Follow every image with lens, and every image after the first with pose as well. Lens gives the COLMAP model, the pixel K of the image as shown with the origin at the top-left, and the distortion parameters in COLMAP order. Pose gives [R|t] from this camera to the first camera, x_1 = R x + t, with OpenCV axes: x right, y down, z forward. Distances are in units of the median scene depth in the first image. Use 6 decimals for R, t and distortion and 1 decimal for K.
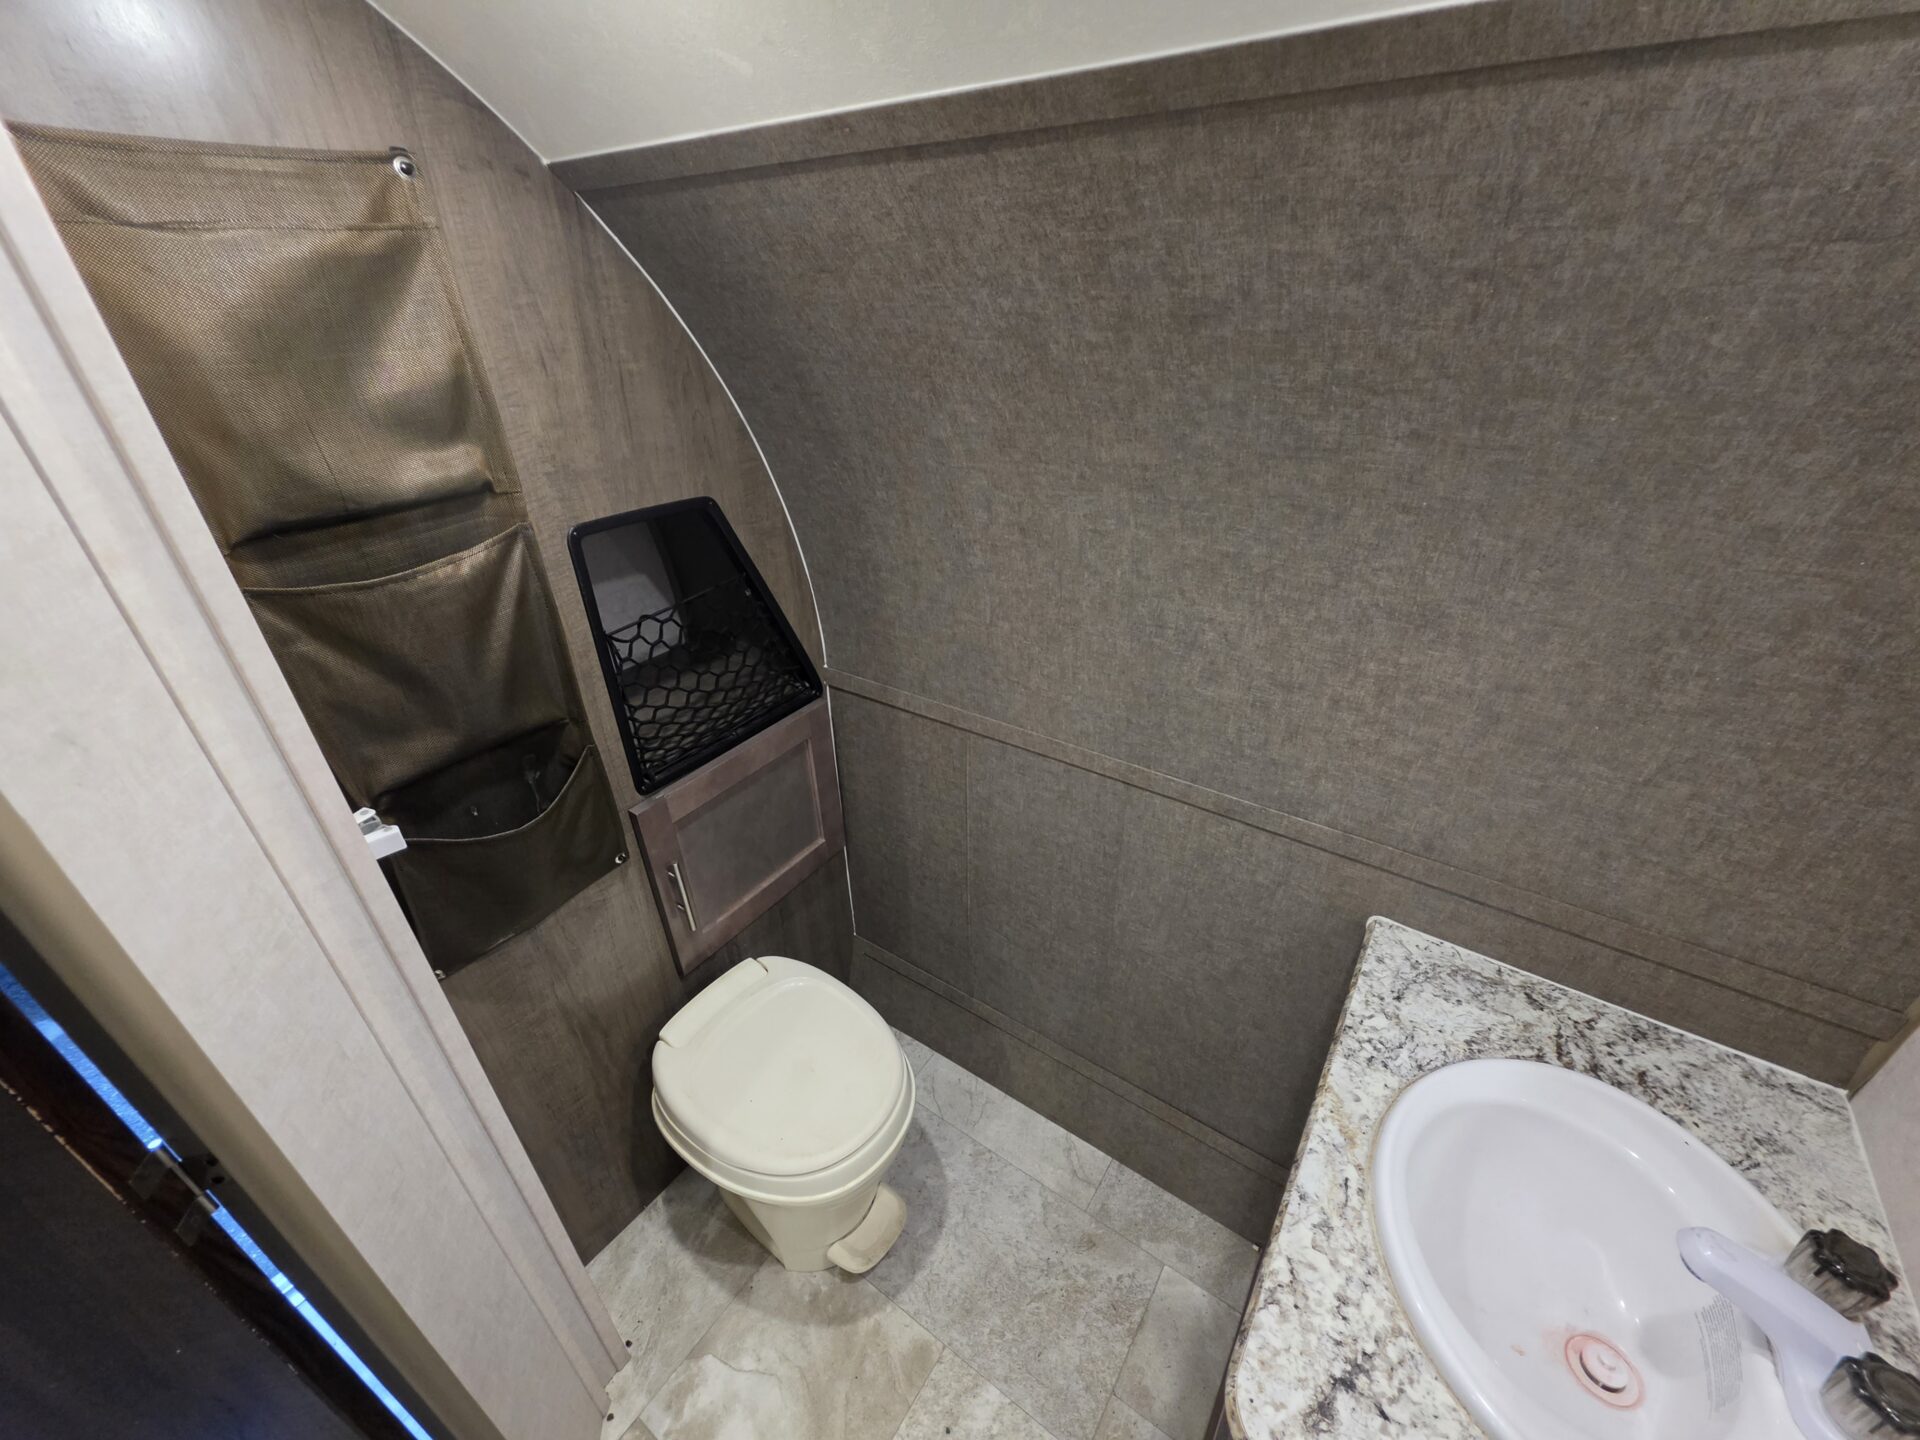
lens RADIAL K [[764.9, 0, 959.2], [0, 764.9, 718.2], [0, 0, 1]] dist [0.002216, -0.000614]
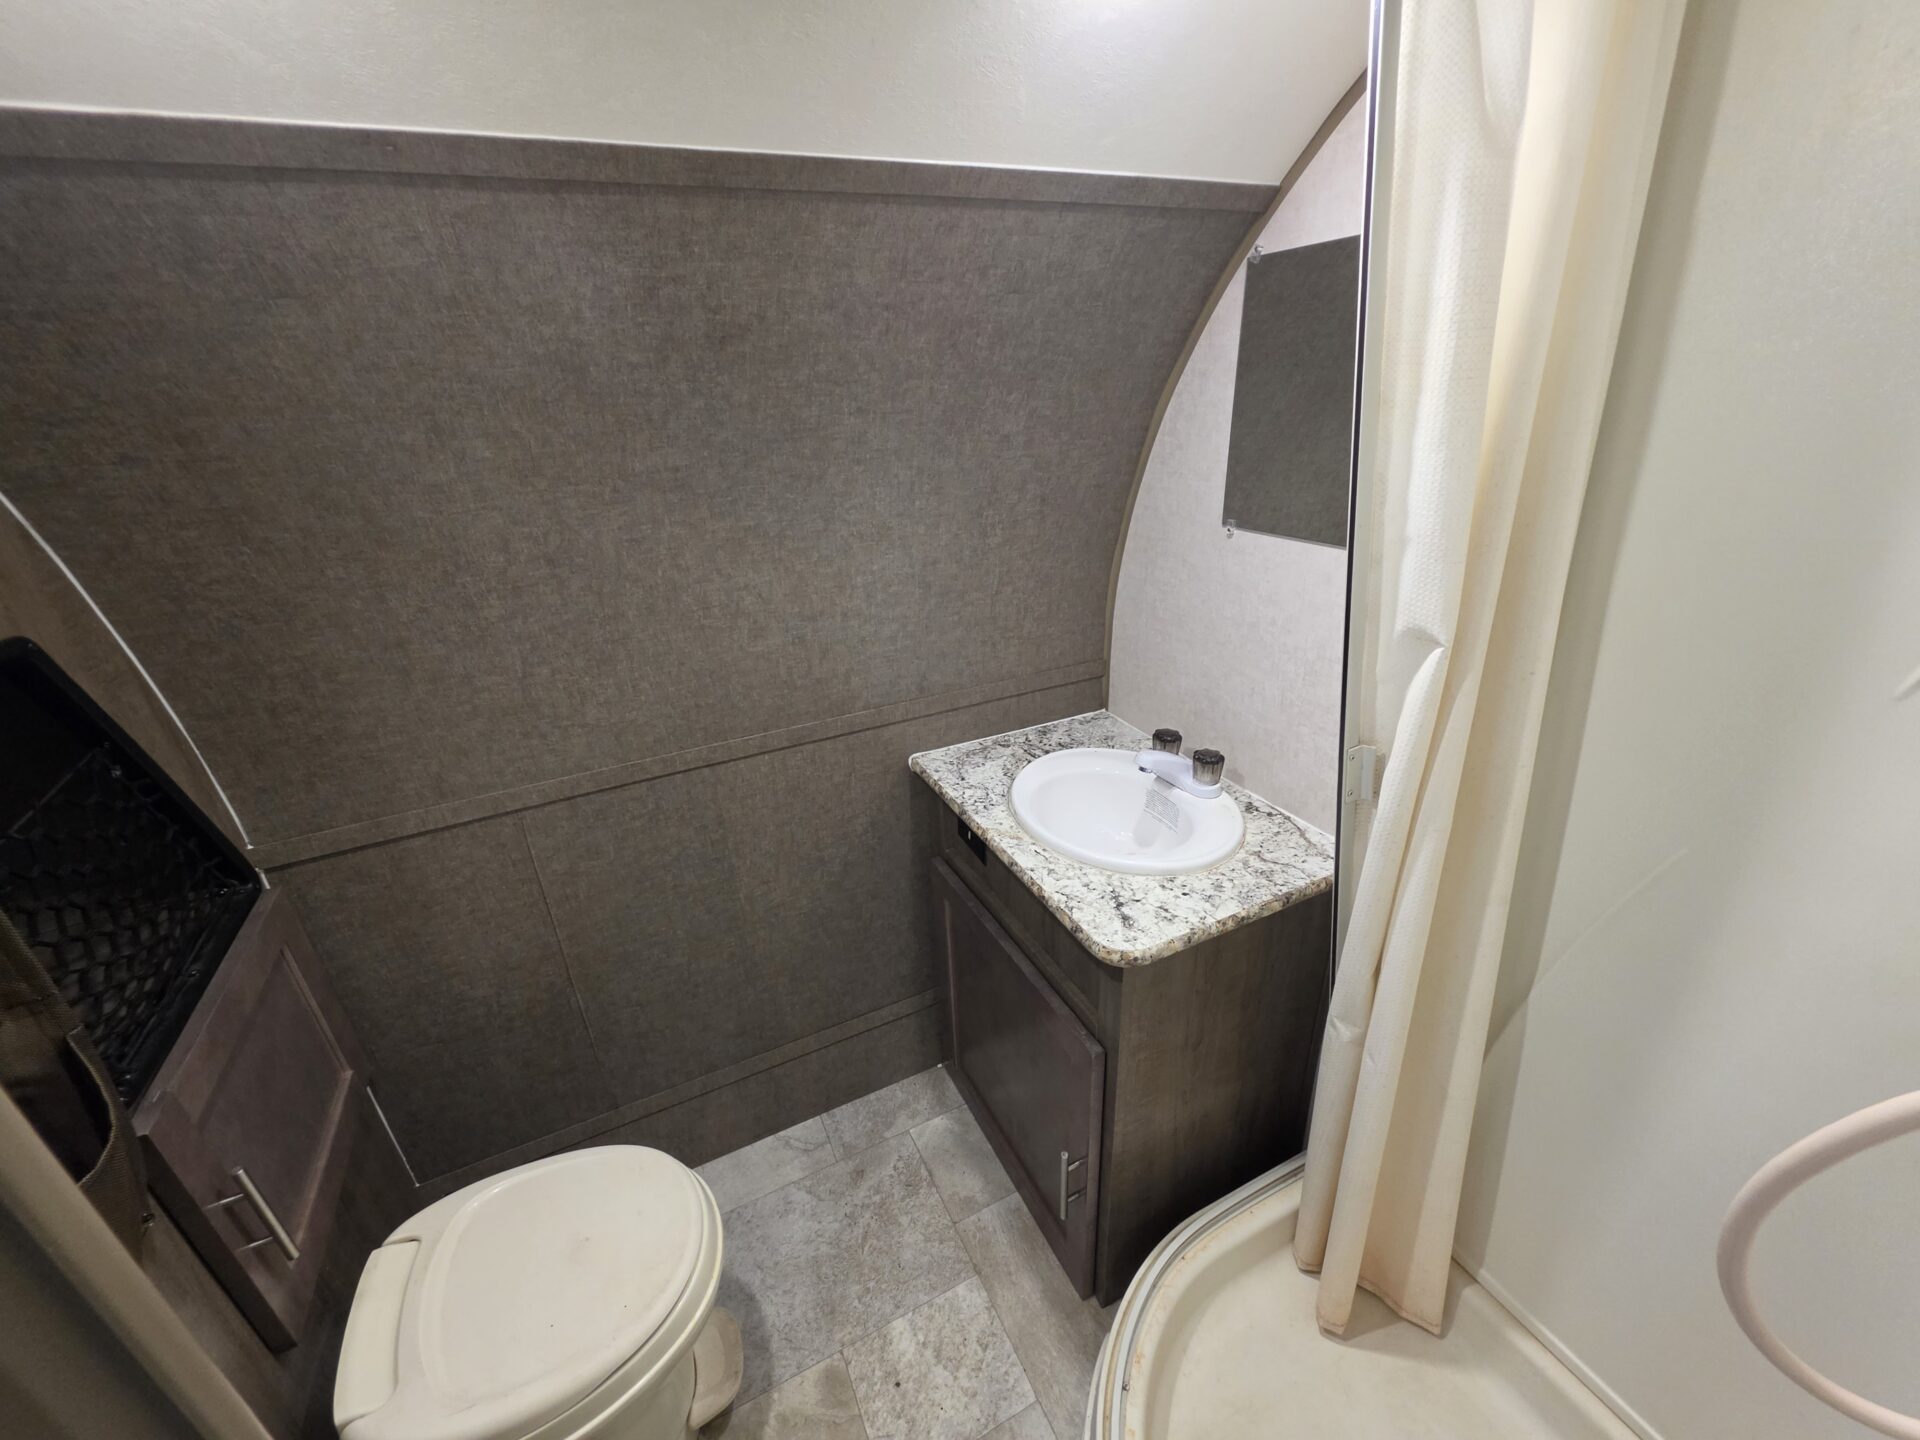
lens RADIAL K [[764.9, 0, 950.7], [0, 764.9, 717.9], [0, 0, 1]] dist [0.002216, -0.000614]
pose [[0.497041, -0.360939, 0.789096, -0.660651], [0.462830, 0.879500, 0.110760, 0.089028], [-0.733988, 0.310165, 0.604201, 0.070739]]
